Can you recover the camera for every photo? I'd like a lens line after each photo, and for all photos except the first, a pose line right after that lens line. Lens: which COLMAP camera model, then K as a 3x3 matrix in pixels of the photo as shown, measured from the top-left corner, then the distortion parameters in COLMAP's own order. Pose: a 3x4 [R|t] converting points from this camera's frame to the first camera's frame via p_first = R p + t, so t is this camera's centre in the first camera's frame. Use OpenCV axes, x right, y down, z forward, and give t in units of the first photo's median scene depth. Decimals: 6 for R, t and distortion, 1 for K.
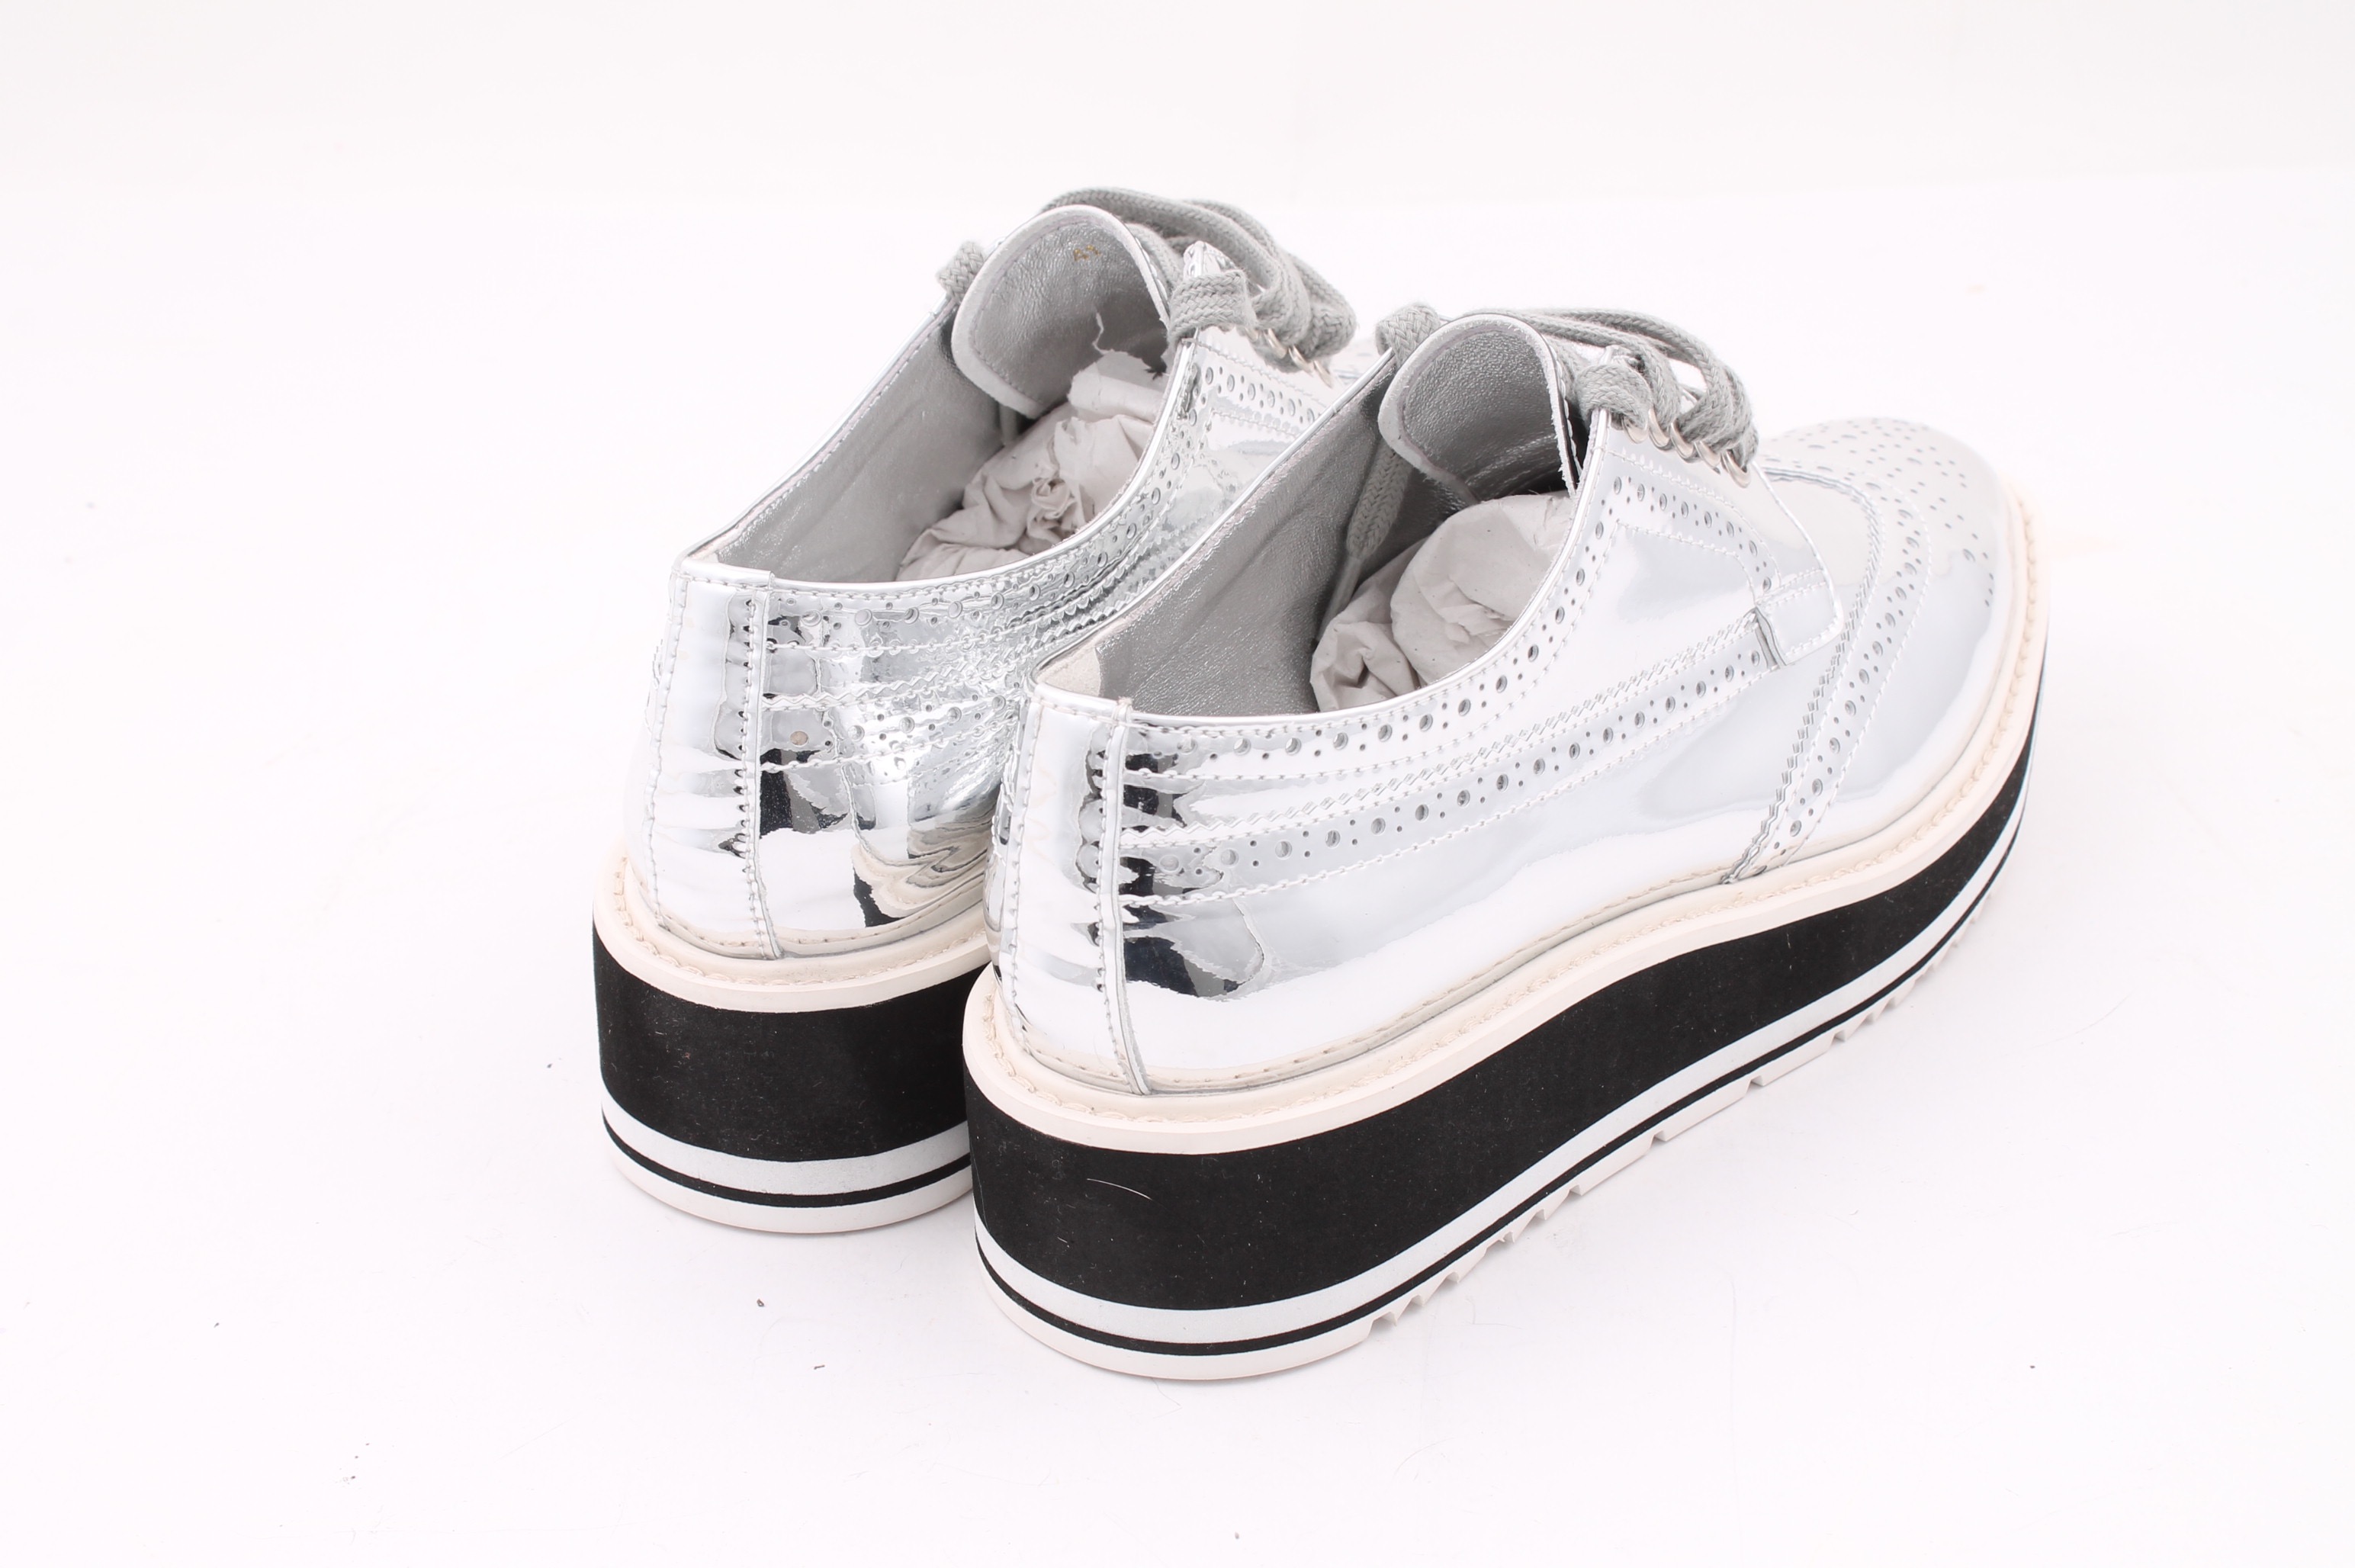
lens RADIAL K [[3904.3, 0, 1177.5], [0, 3904.3, 784.0], [0, 0, 1]] dist [-0.024846, 0.029630]
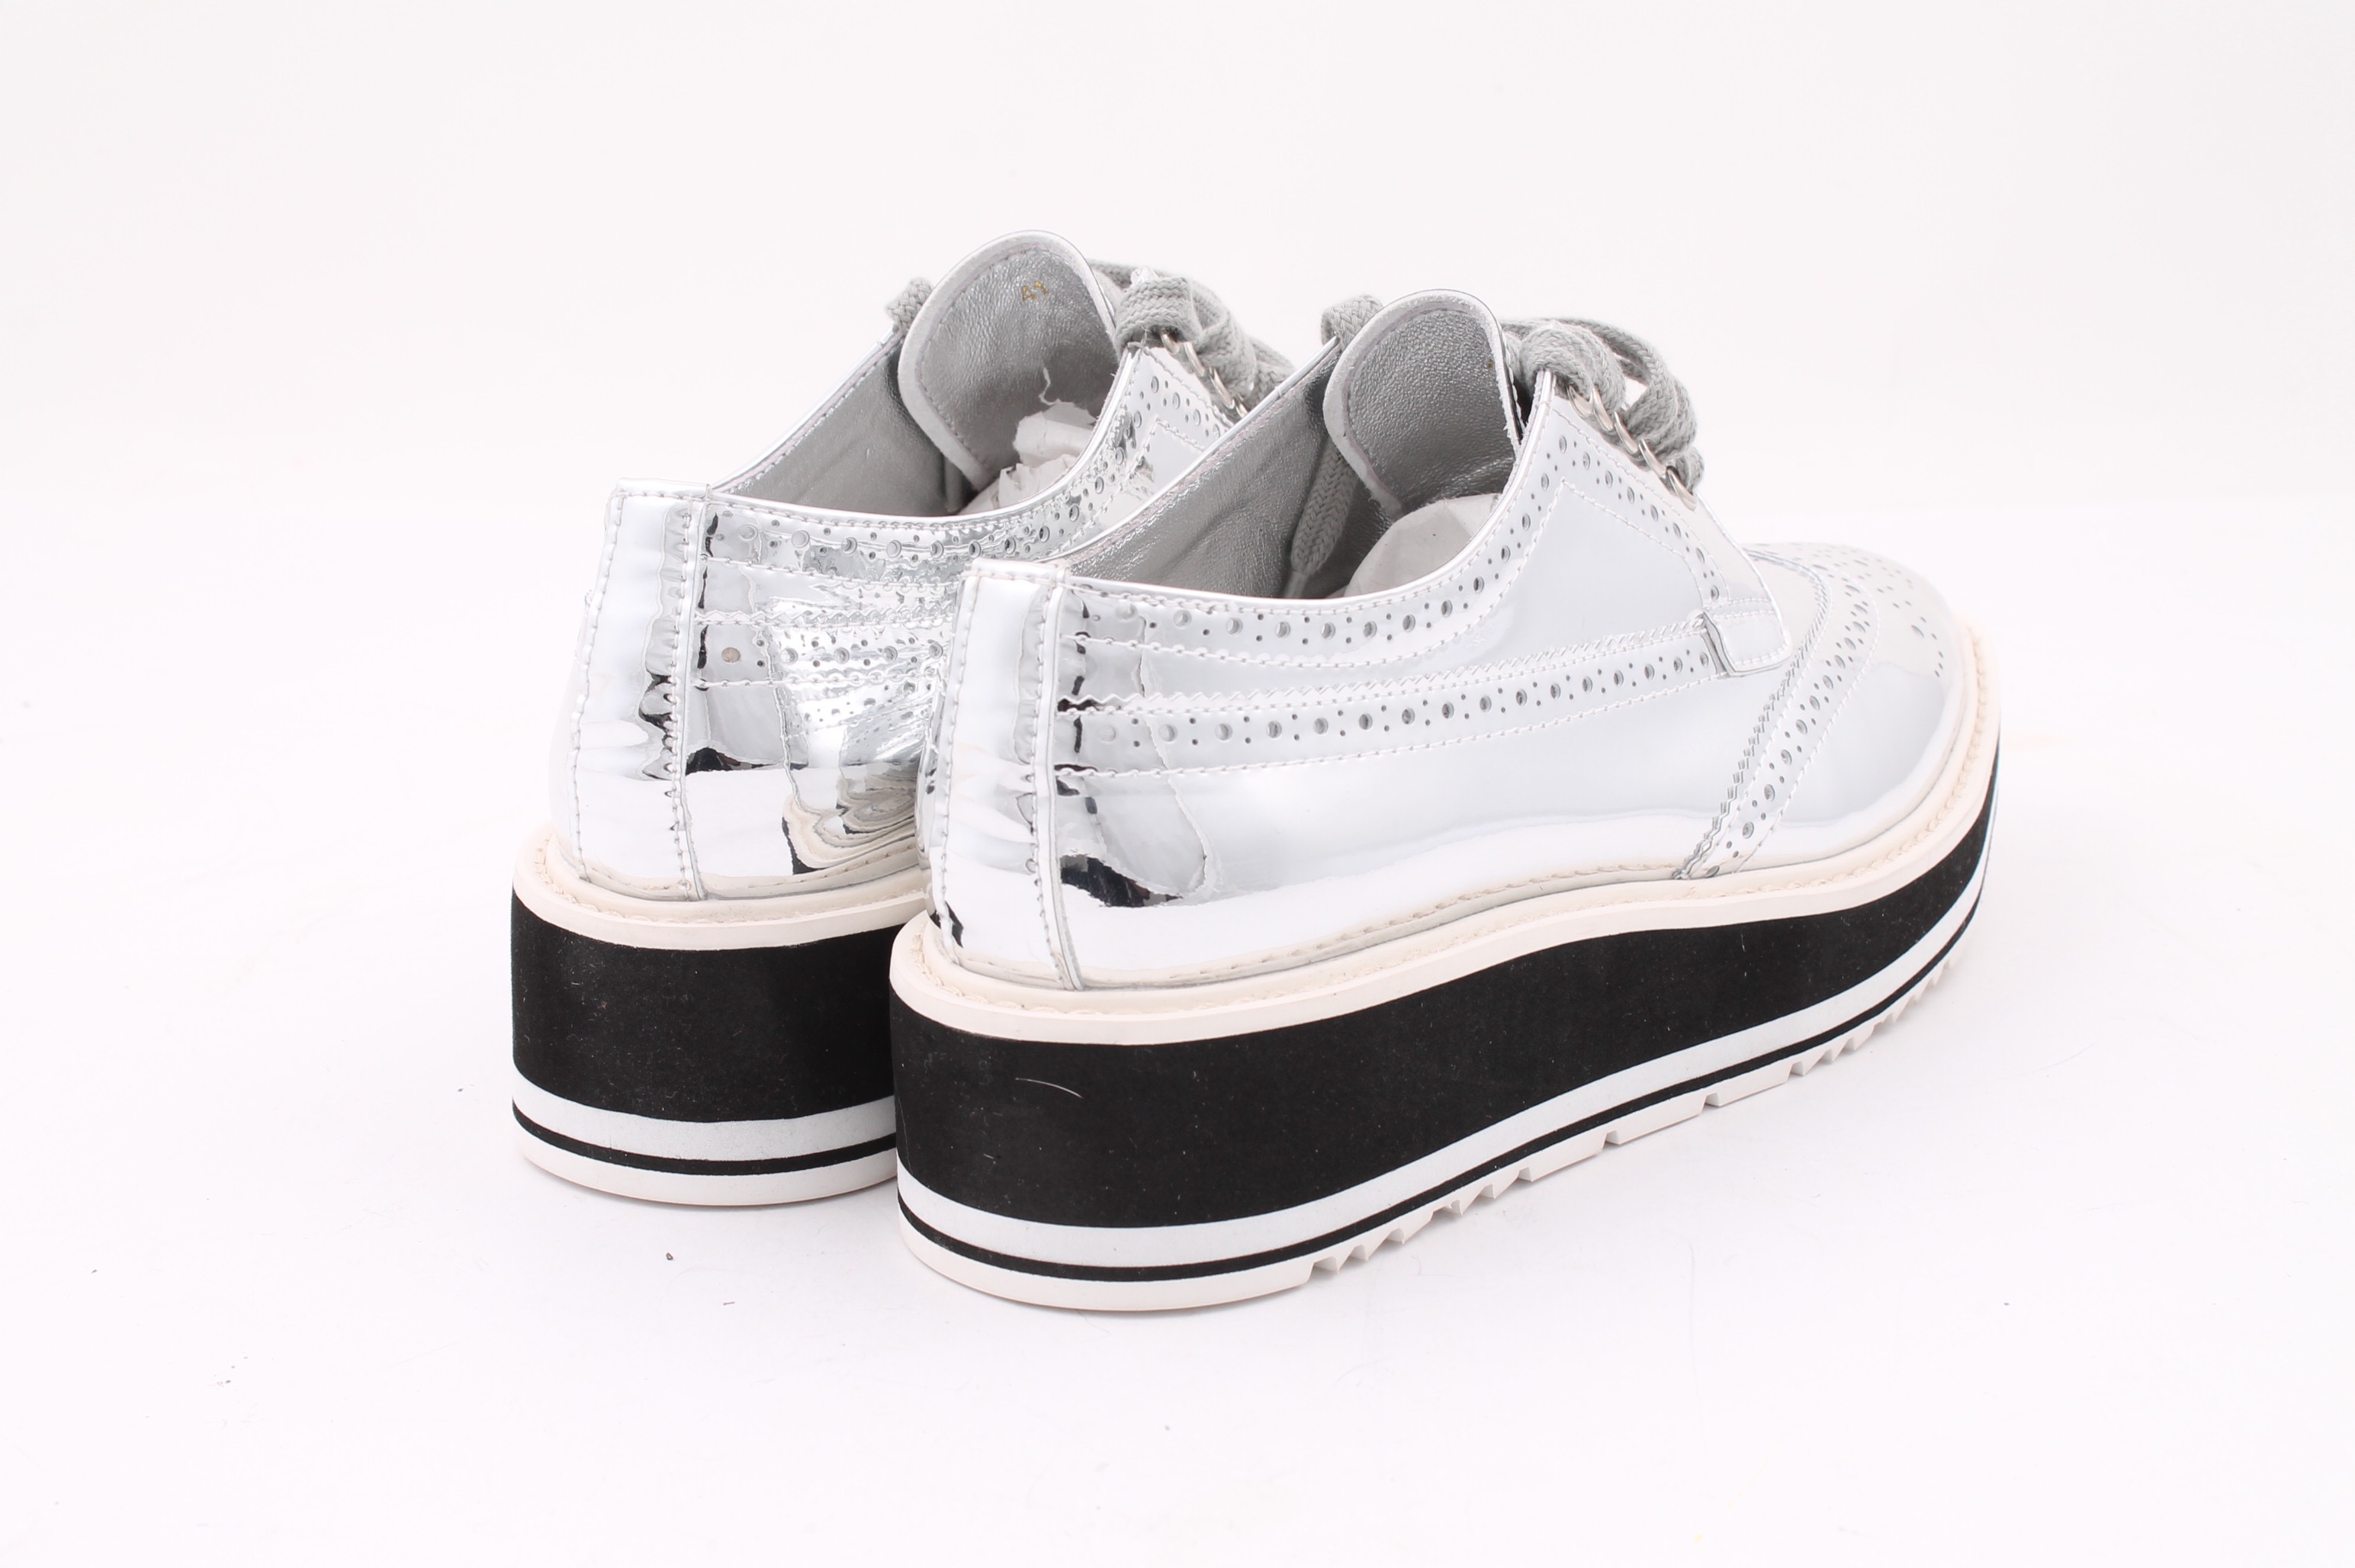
lens RADIAL K [[3904.3, 0, 1177.5], [0, 3904.3, 784.0], [0, 0, 1]] dist [-0.024846, 0.029630]
pose [[0.999838, 0.014292, 0.010922, 0.004643], [-0.011746, 0.978627, -0.205306, 0.207410], [-0.013623, 0.205144, 0.978637, 0.043183]]
